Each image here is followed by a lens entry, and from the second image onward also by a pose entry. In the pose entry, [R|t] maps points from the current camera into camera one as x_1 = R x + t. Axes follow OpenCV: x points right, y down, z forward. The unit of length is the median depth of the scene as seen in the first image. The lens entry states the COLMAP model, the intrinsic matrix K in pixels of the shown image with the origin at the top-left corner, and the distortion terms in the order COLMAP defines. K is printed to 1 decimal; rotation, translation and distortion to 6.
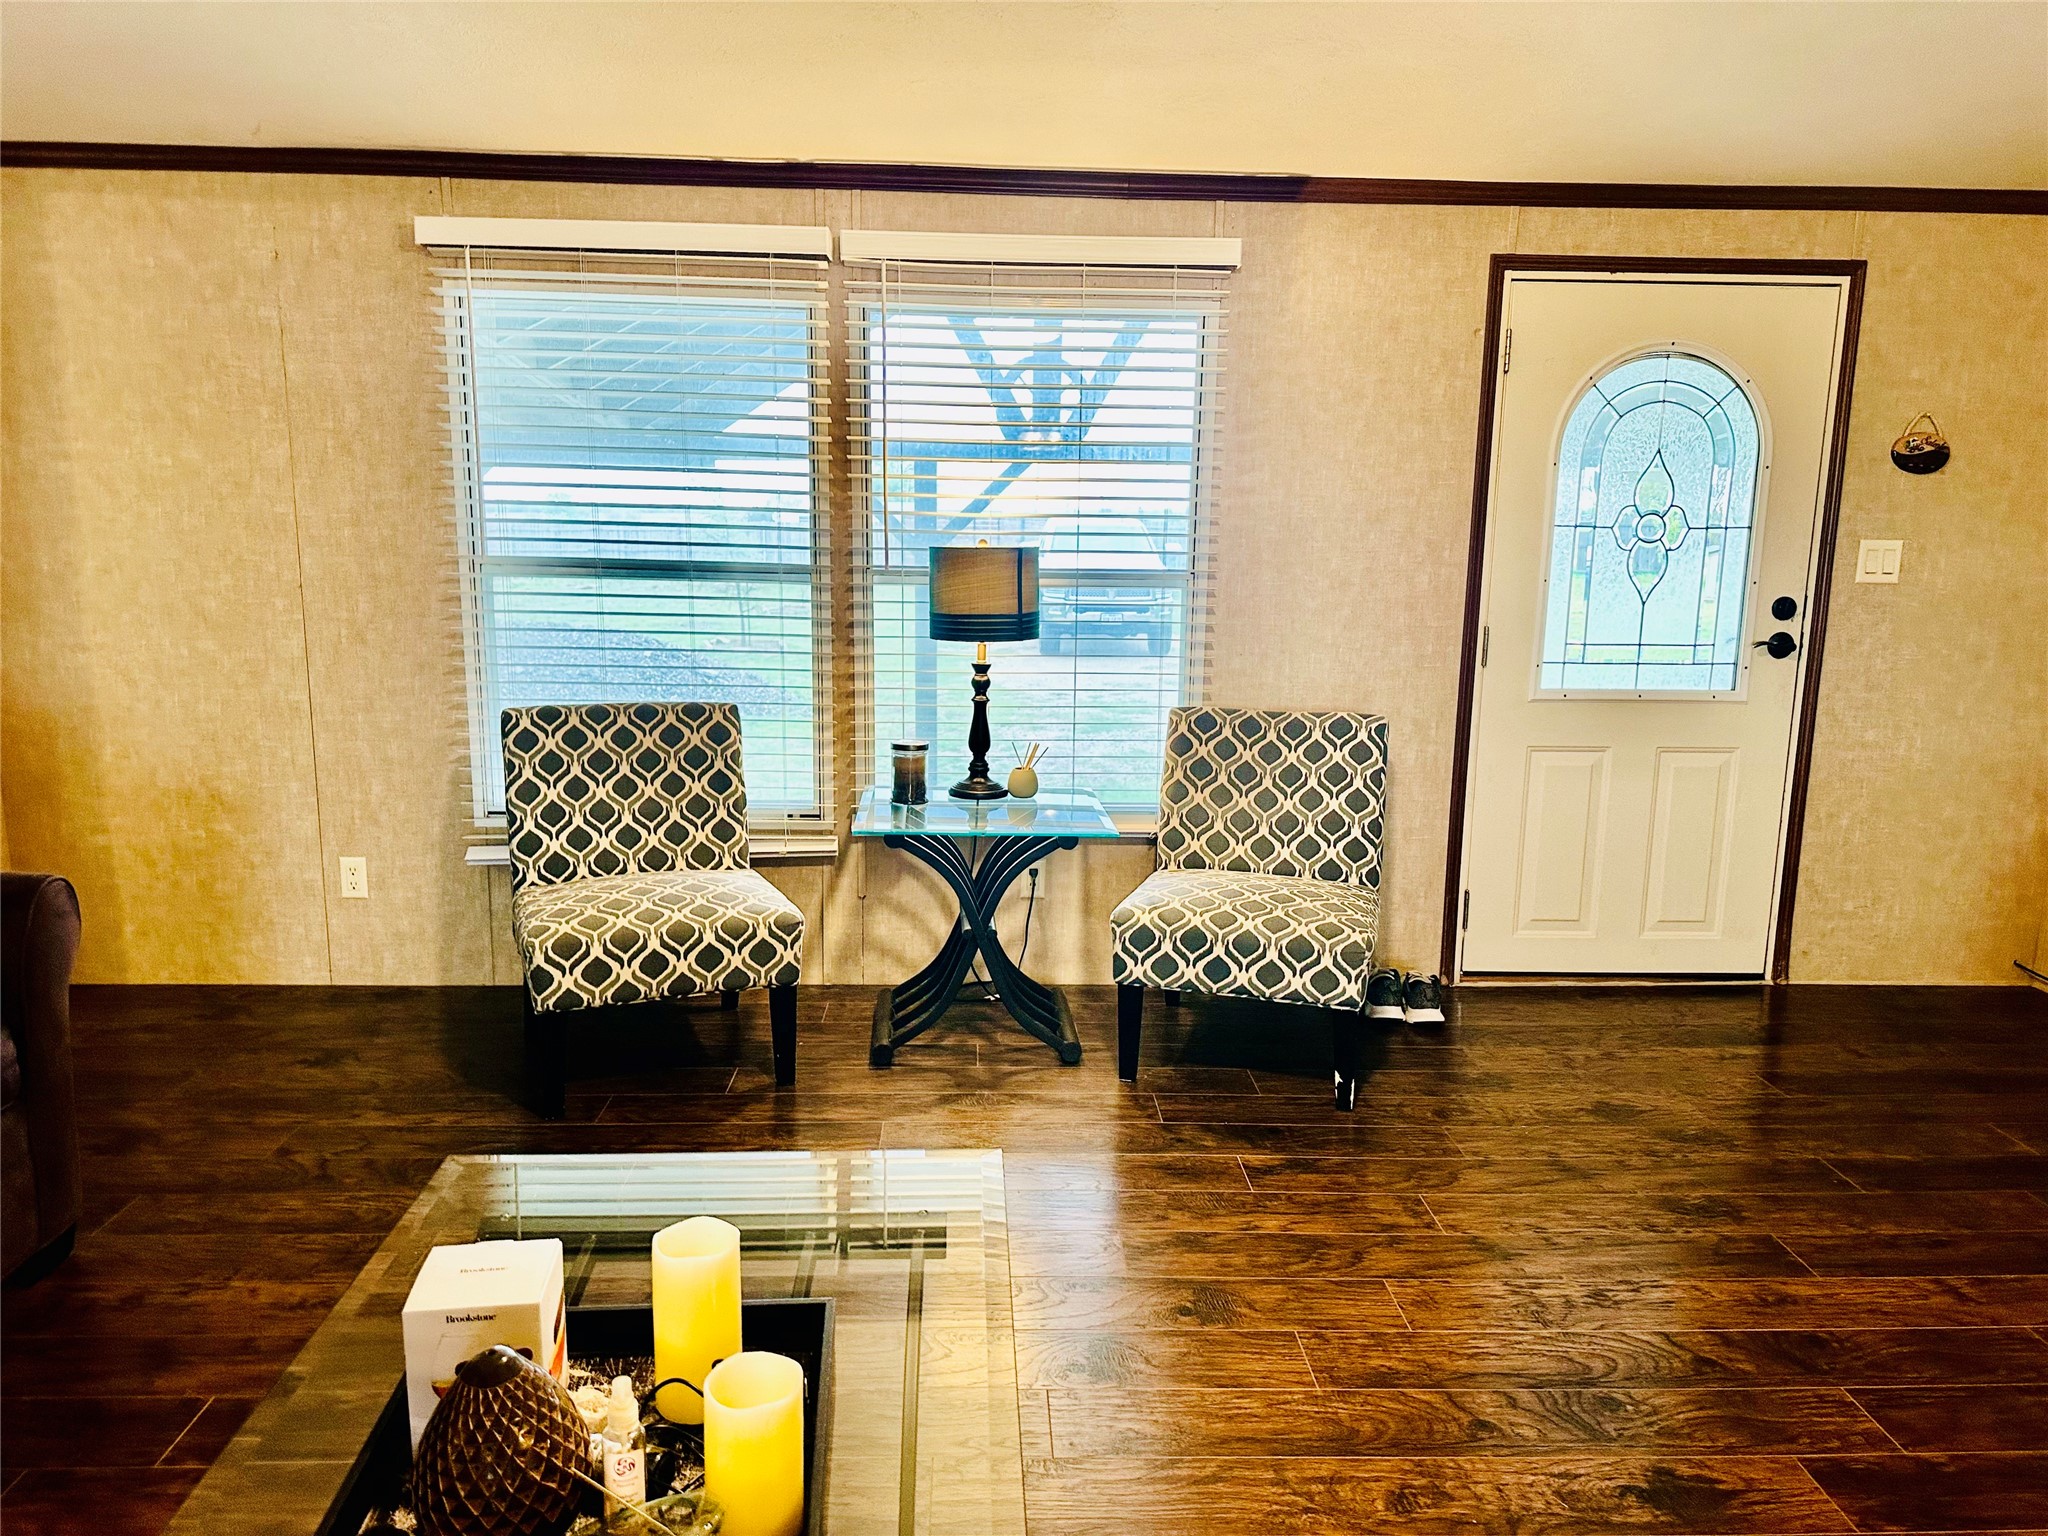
lens RADIAL K [[1442.6, 0, 1039.7], [0, 1442.6, 789.8], [0, 0, 1]] dist [0.044926, -0.036571]
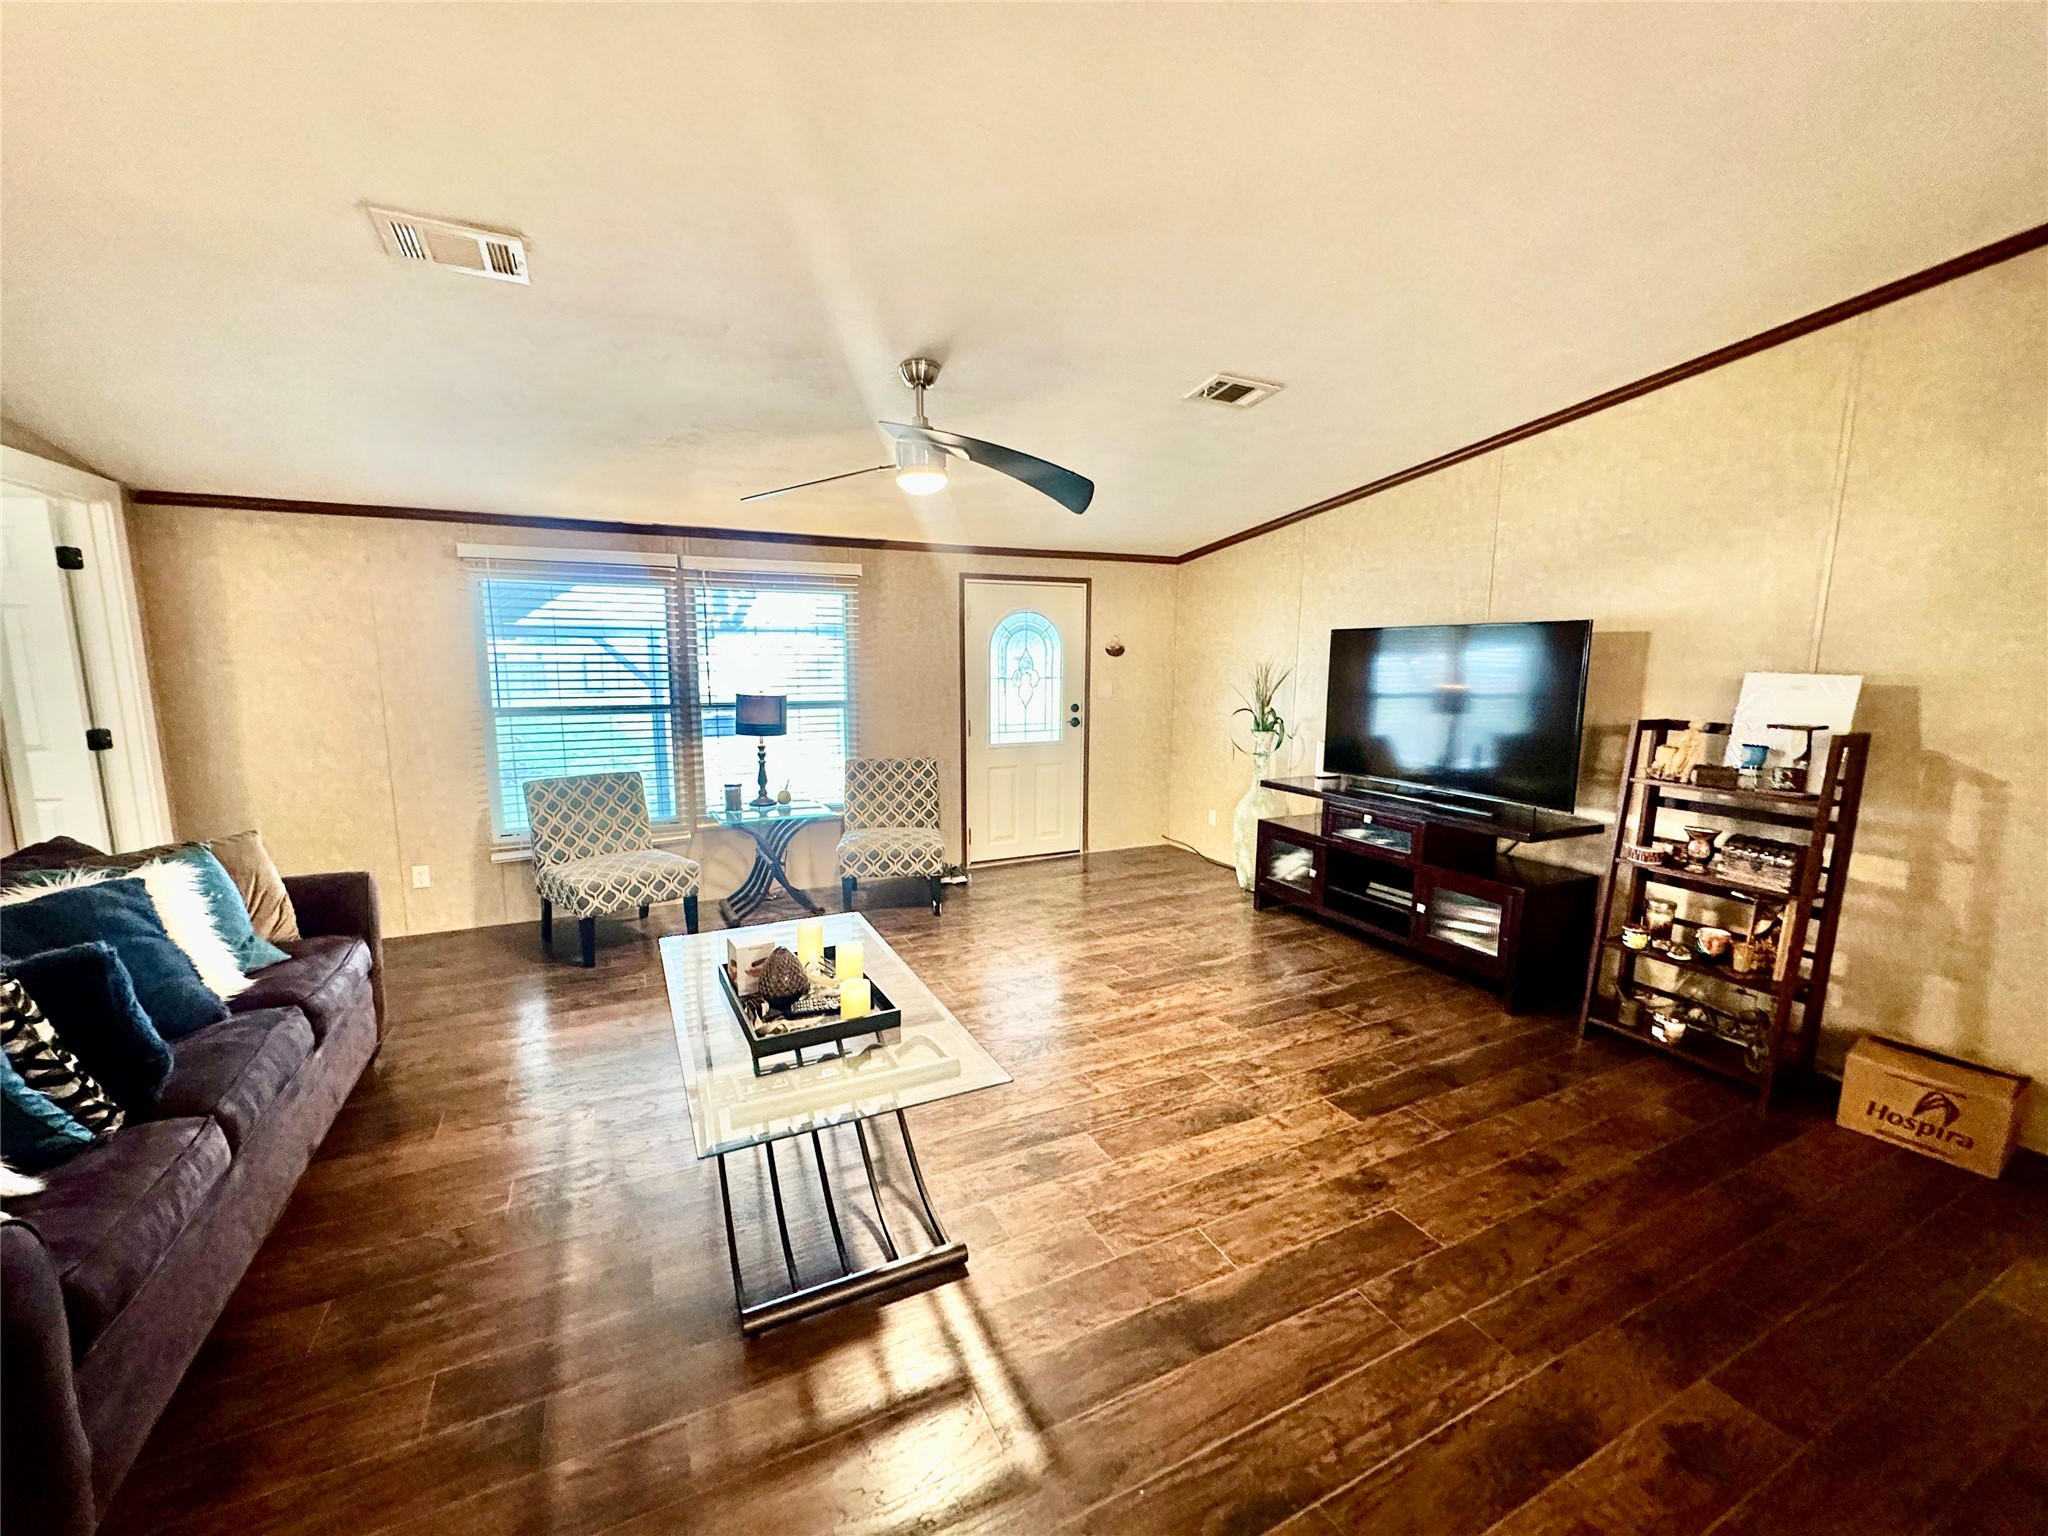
lens RADIAL K [[817.3, 0, 1037.5], [0, 817.3, 782.6], [0, 0, 1]] dist [-0.000819, -0.001308]
pose [[0.909378, -0.074576, 0.409230, -0.173043], [0.084086, 0.996445, -0.005267, 0.011631], [-0.407382, 0.039200, 0.912416, -0.328317]]
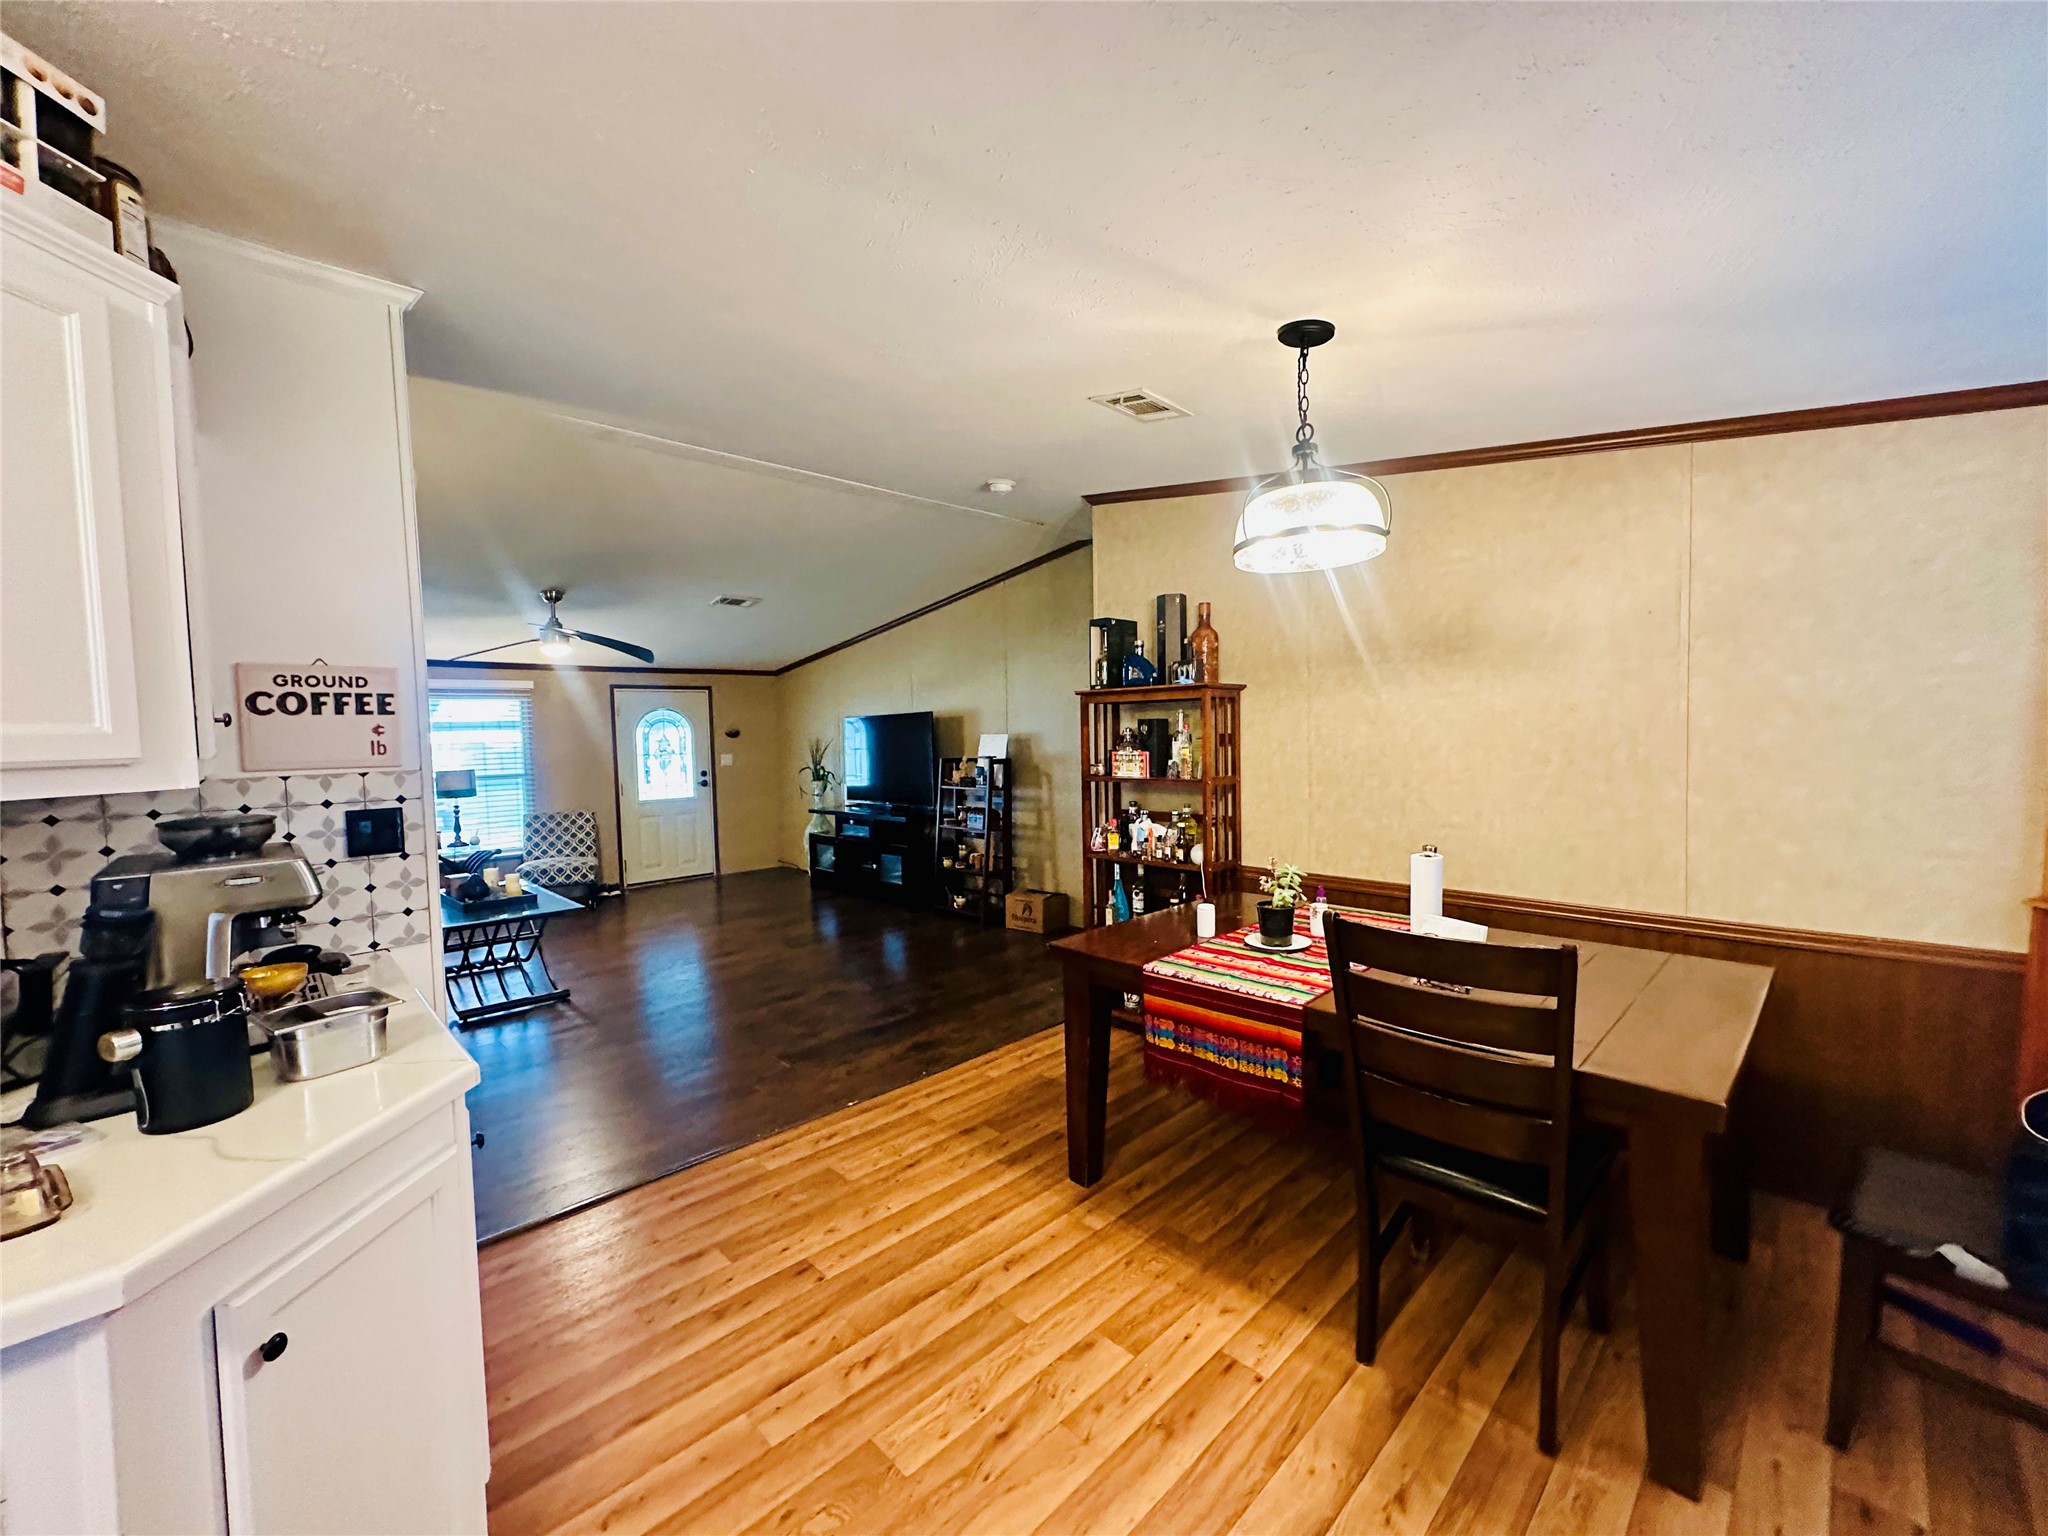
lens RADIAL K [[817.3, 0, 1017.9], [0, 817.3, 781.1], [0, 0, 1]] dist [-0.000819, -0.001308]
pose [[0.749515, -0.071281, 0.658138, -0.299388], [0.157540, 0.984829, -0.072750, 0.191110], [-0.642968, 0.158211, 0.749374, -1.201608]]
